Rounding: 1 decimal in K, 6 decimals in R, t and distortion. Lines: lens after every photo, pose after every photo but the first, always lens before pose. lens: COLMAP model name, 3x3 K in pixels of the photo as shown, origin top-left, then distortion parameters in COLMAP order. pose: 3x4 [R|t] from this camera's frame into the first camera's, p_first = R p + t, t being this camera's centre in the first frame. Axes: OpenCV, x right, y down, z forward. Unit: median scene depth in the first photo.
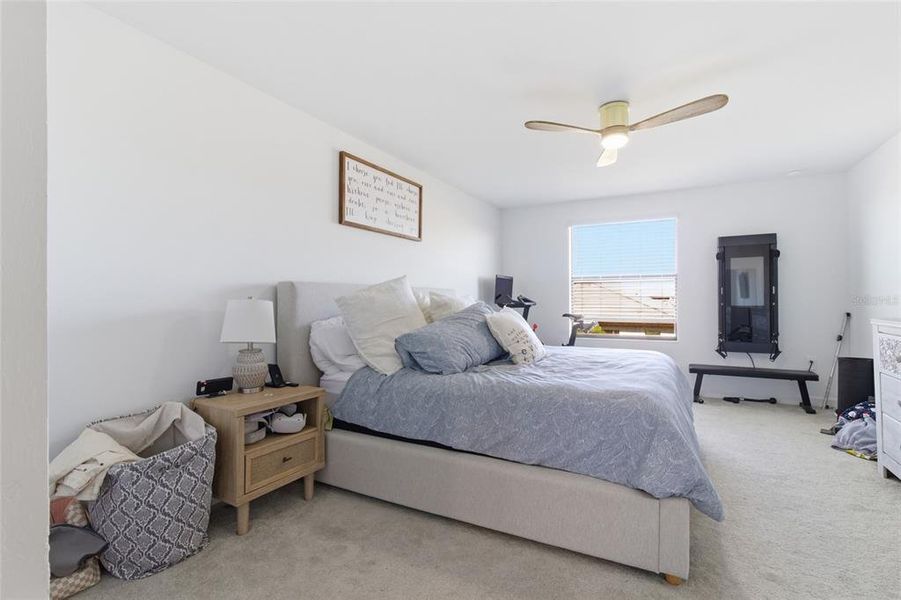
lens RADIAL K [[444.4, 0, 453.4], [0, 444.4, 308.6], [0, 0, 1]] dist [-0.020959, 0.011939]
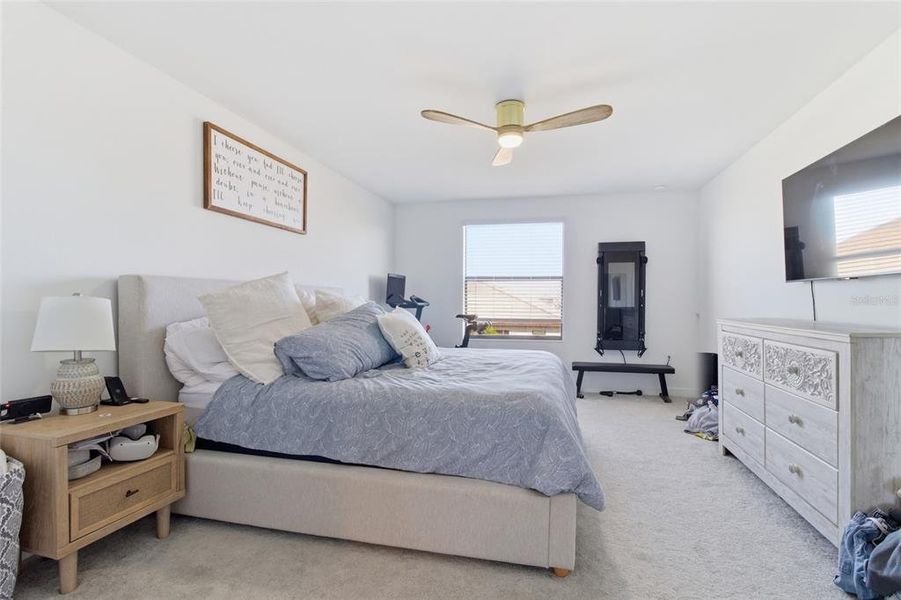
lens RADIAL K [[444.4, 0, 453.4], [0, 444.4, 308.6], [0, 0, 1]] dist [-0.020959, 0.011939]
pose [[0.970275, 0.003727, 0.241974, 0.001602], [-0.003632, 0.999993, -0.000838, -0.000553], [-0.241976, -0.000065, 0.970282, 0.059410]]
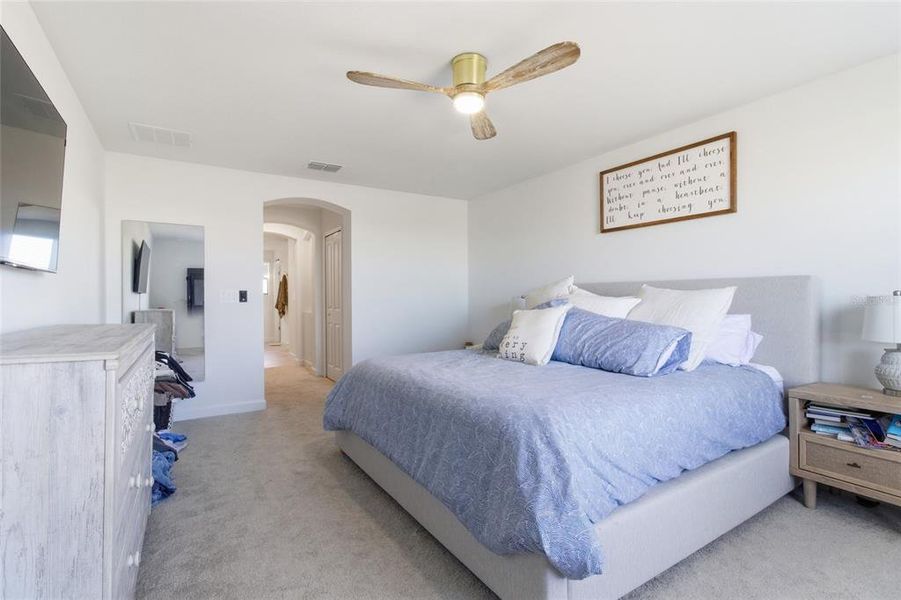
lens RADIAL K [[444.4, 0, 453.4], [0, 444.4, 308.6], [0, 0, 1]] dist [-0.020959, 0.011939]
pose [[-0.506362, 0.018225, -0.862129, 0.851578], [-0.009825, 0.999590, 0.026902, -0.014560], [0.862265, 0.022092, -0.505975, 1.098023]]
